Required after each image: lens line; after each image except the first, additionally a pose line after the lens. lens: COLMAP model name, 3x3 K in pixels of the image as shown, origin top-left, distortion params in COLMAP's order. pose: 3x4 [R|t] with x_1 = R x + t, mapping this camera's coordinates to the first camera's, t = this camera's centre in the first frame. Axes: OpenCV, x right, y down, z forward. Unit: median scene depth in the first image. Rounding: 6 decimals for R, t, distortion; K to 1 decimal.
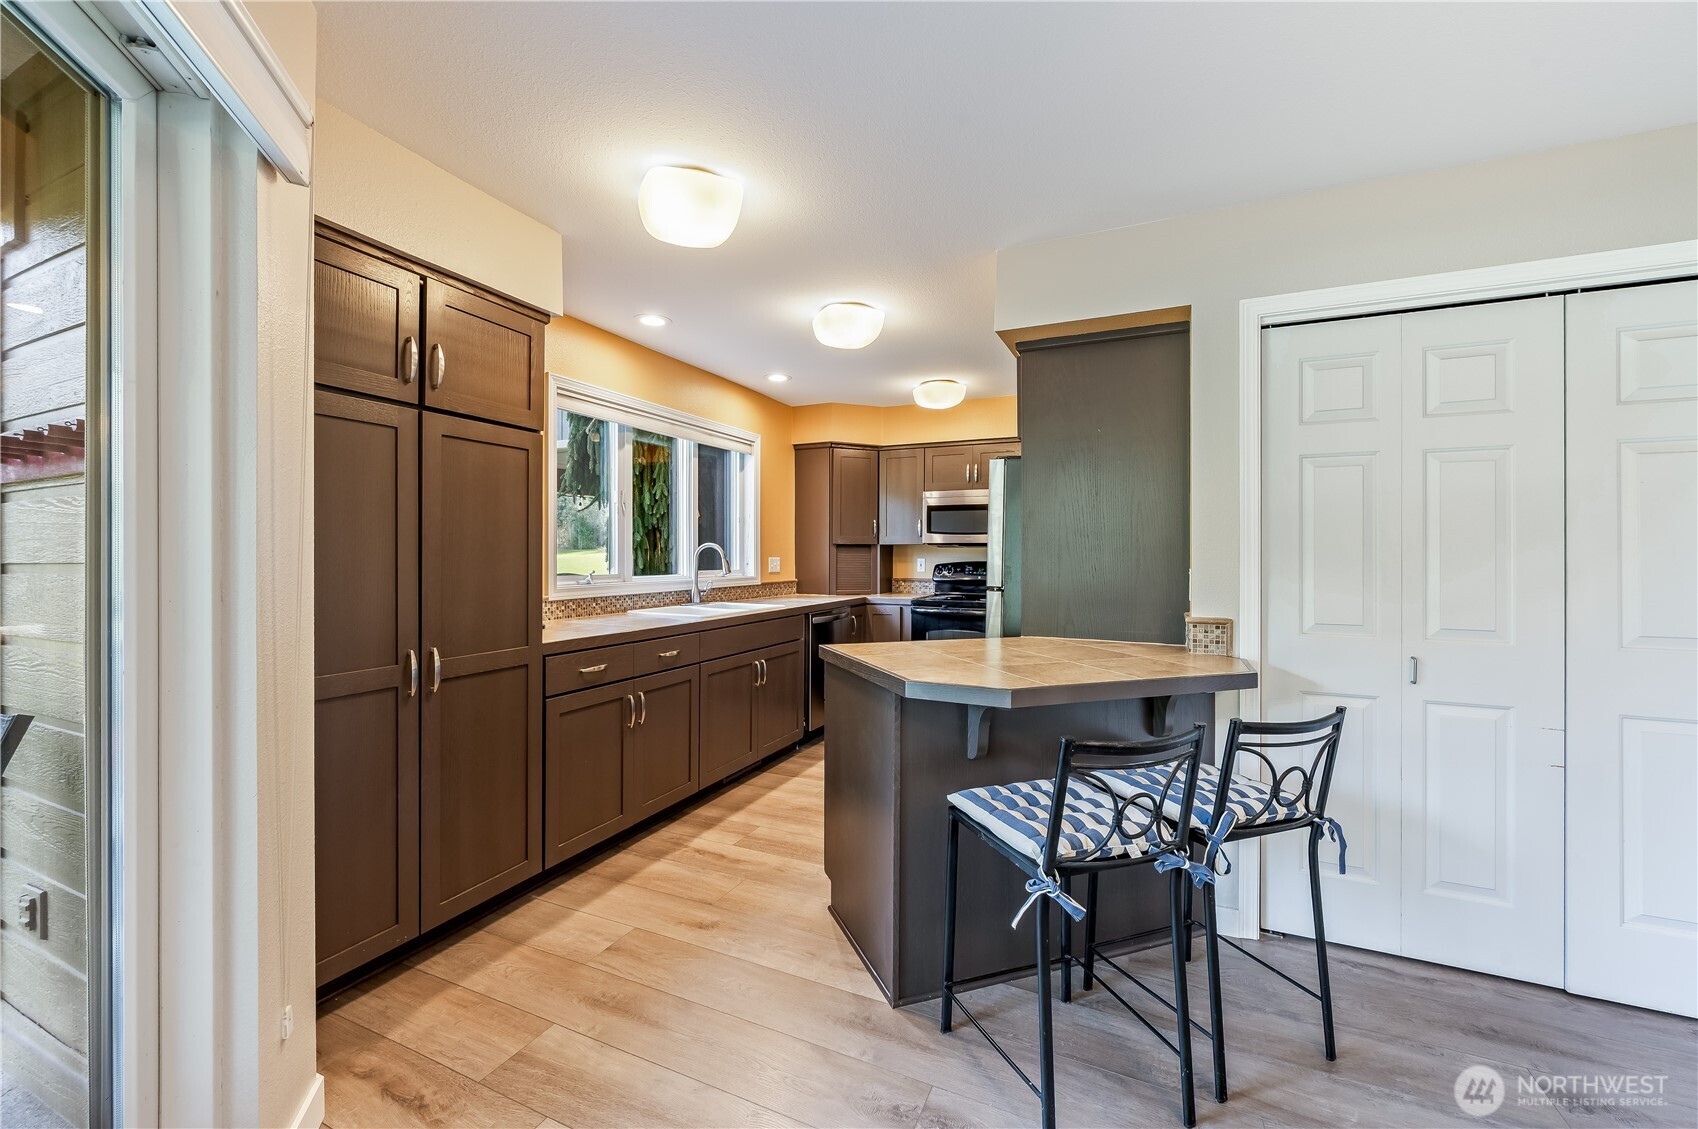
lens RADIAL K [[676.5, 0, 849.0], [0, 676.5, 554.9], [0, 0, 1]] dist [0.001423, 0.000171]
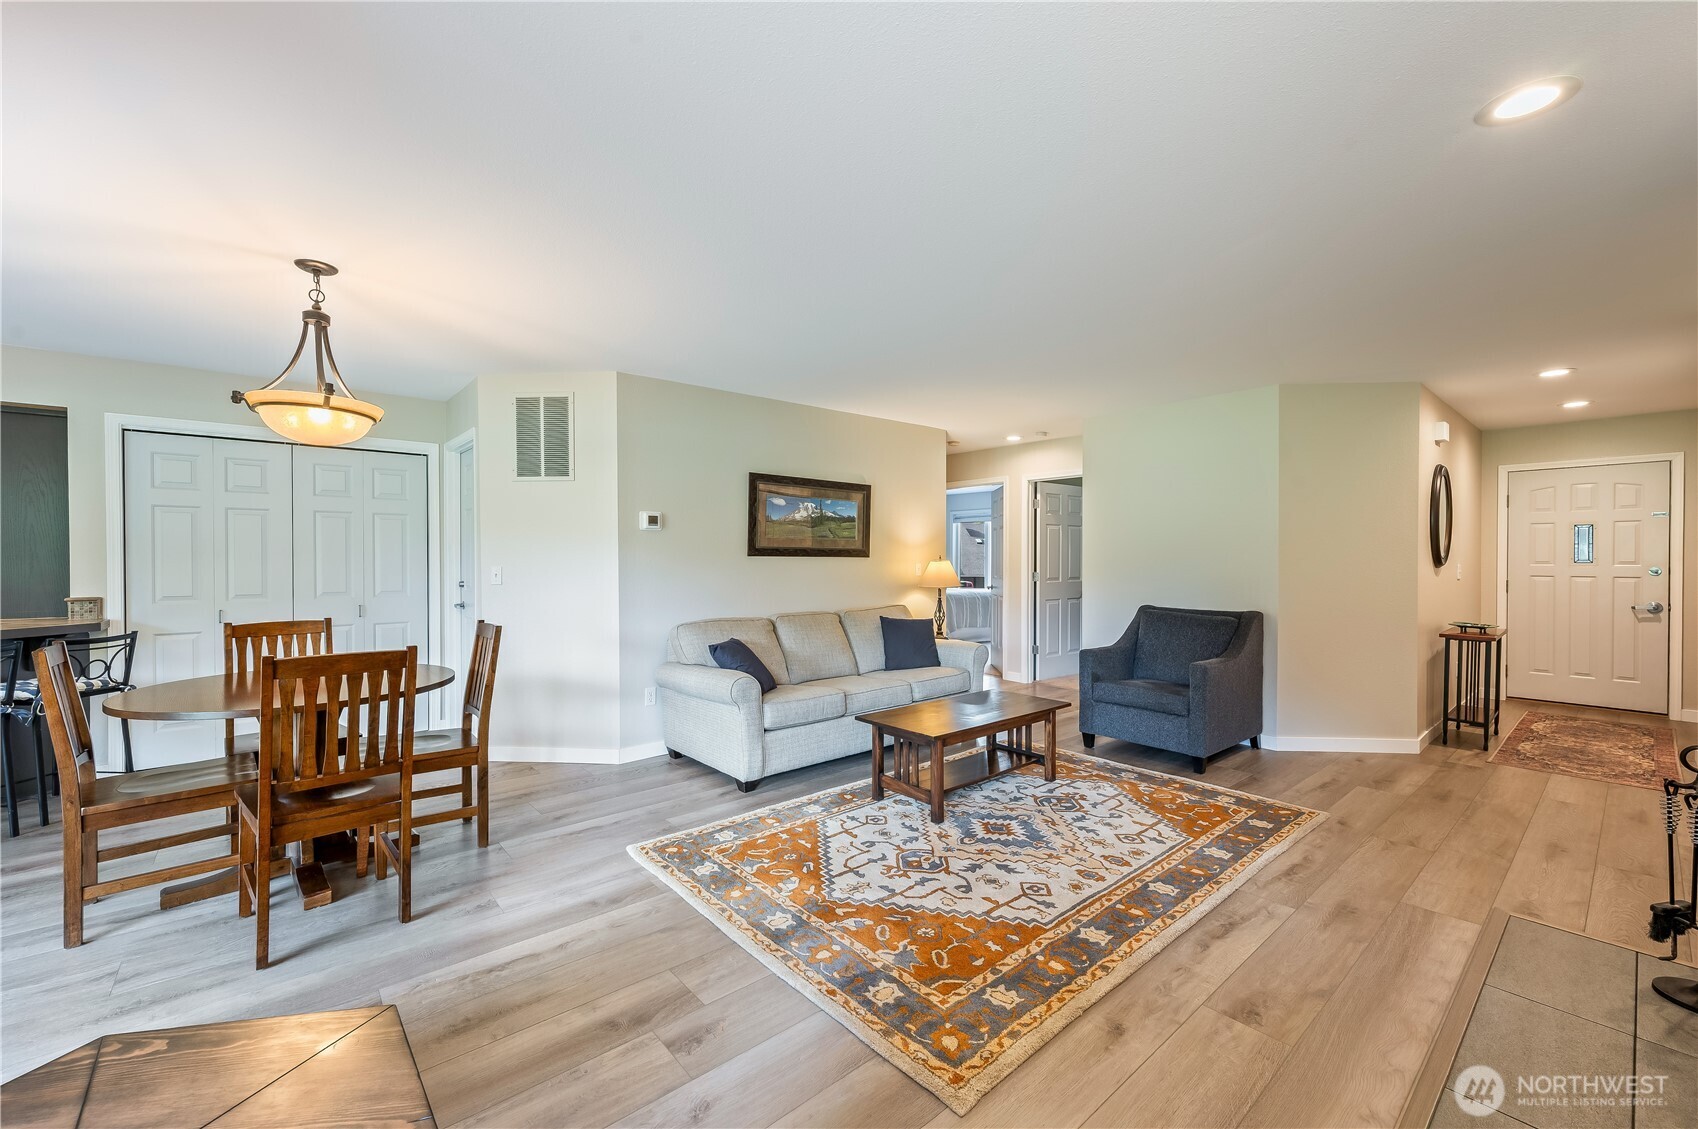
lens RADIAL K [[680.4, 0, 843.1], [0, 680.4, 564.9], [0, 0, 1]] dist [0.000204, -0.000014]
pose [[0.427613, -0.009049, 0.903917, -0.110926], [0.002352, 0.999958, 0.008898, 0.000819], [-0.903959, -0.001679, 0.427616, -0.852749]]
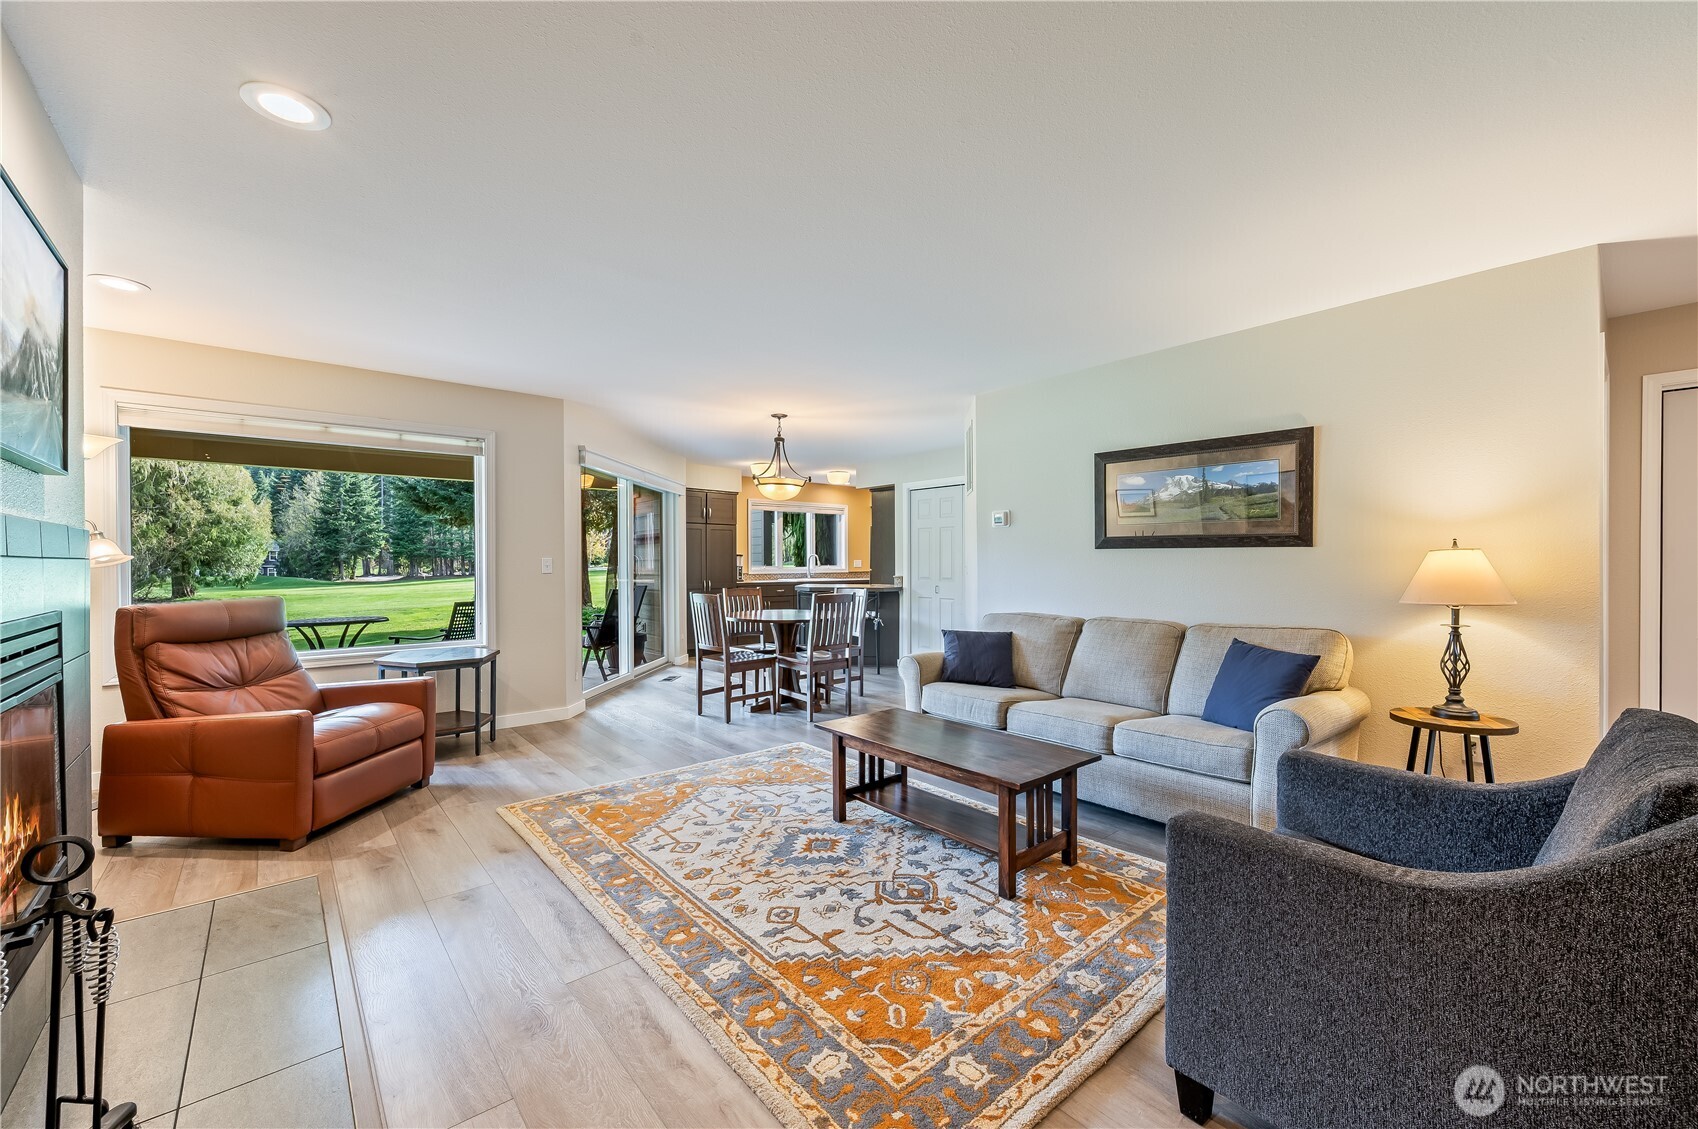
lens RADIAL K [[680.4, 0, 843.1], [0, 680.4, 564.9], [0, 0, 1]] dist [0.000204, -0.000014]
pose [[0.903069, -0.001572, -0.429492, 1.061547], [0.002670, 0.999995, 0.001955, 0.018529], [0.429487, -0.002912, 0.903068, -1.337829]]
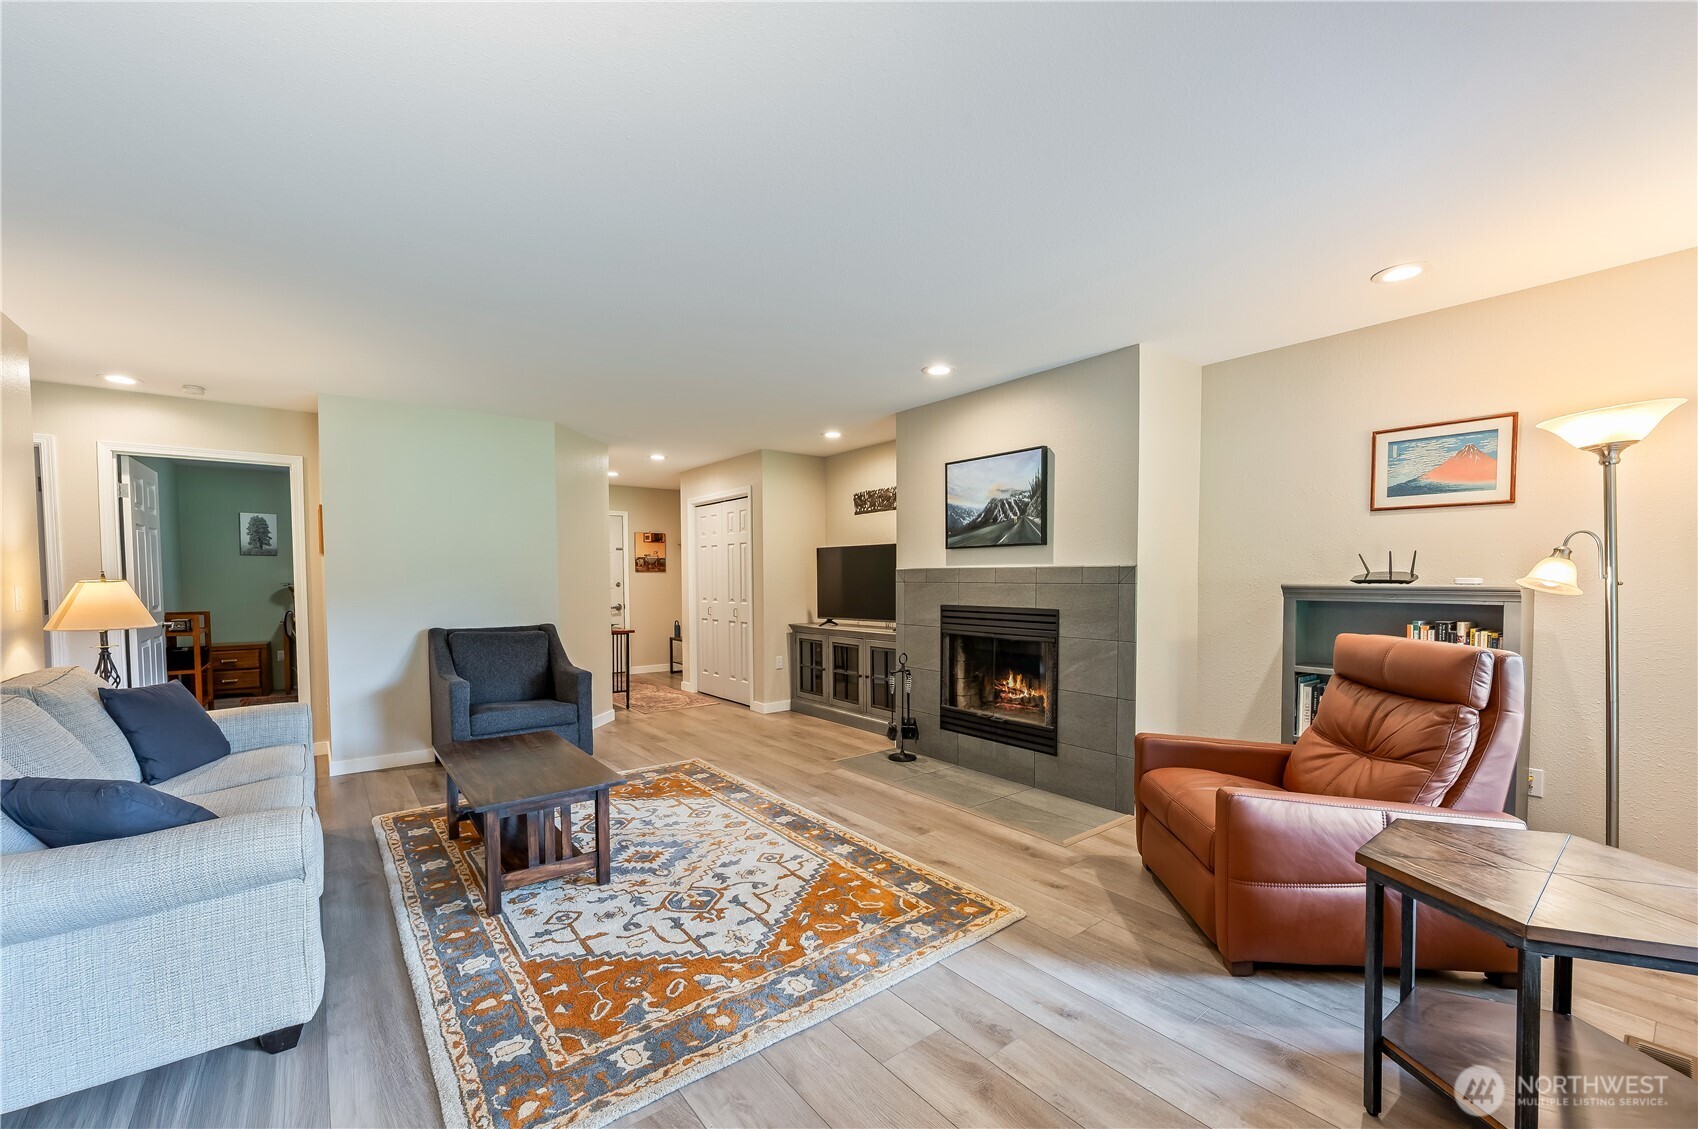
lens RADIAL K [[691.9, 0, 847.4], [0, 691.9, 605.5], [0, 0, 1]] dist [0.001109, 0.000066]
pose [[-0.886542, -0.018125, 0.462293, 0.133043], [0.002021, 0.999071, 0.043046, 0.000677], [-0.462644, 0.039096, -0.885682, -0.071468]]
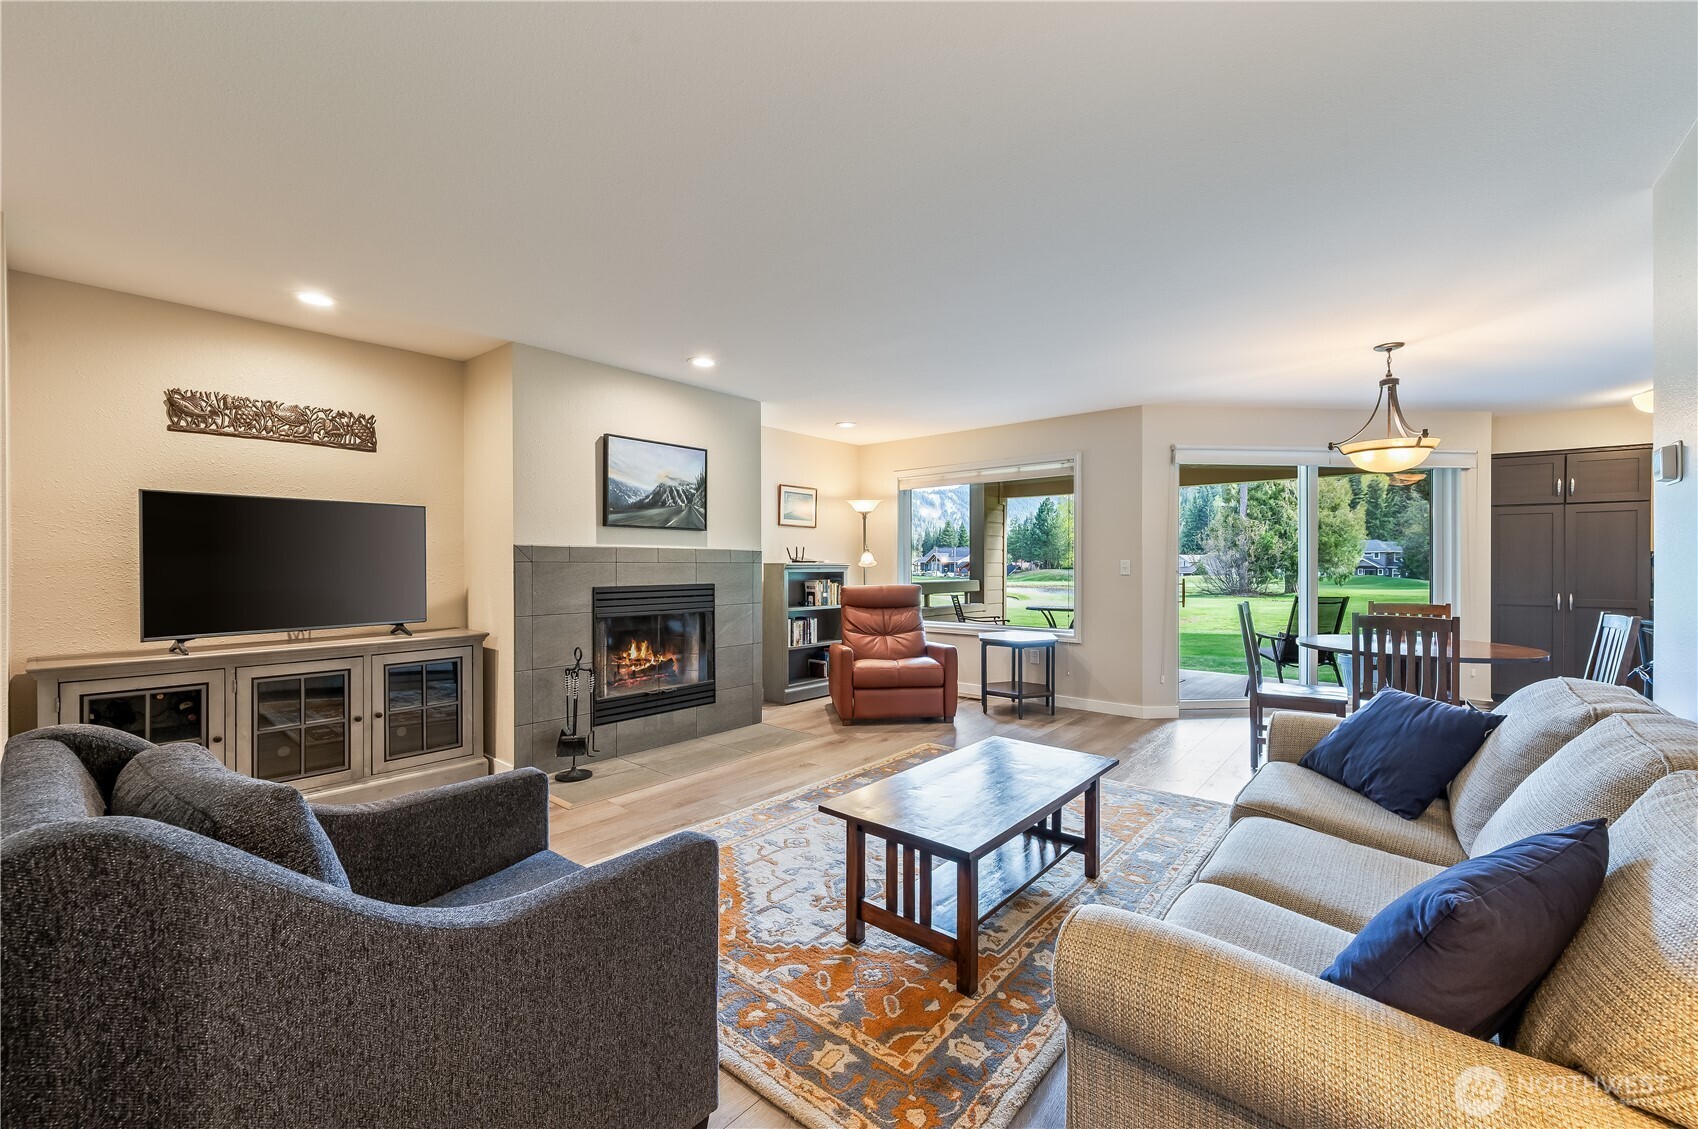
lens RADIAL K [[676.5, 0, 841.7], [0, 676.5, 567.4], [0, 0, 1]] dist [0.000449, -0.000043]
pose [[-0.278513, 0.002881, -0.960428, 1.471716], [-0.001197, 0.999994, 0.003347, 0.016932], [0.960432, 0.002081, -0.278507, -0.554701]]
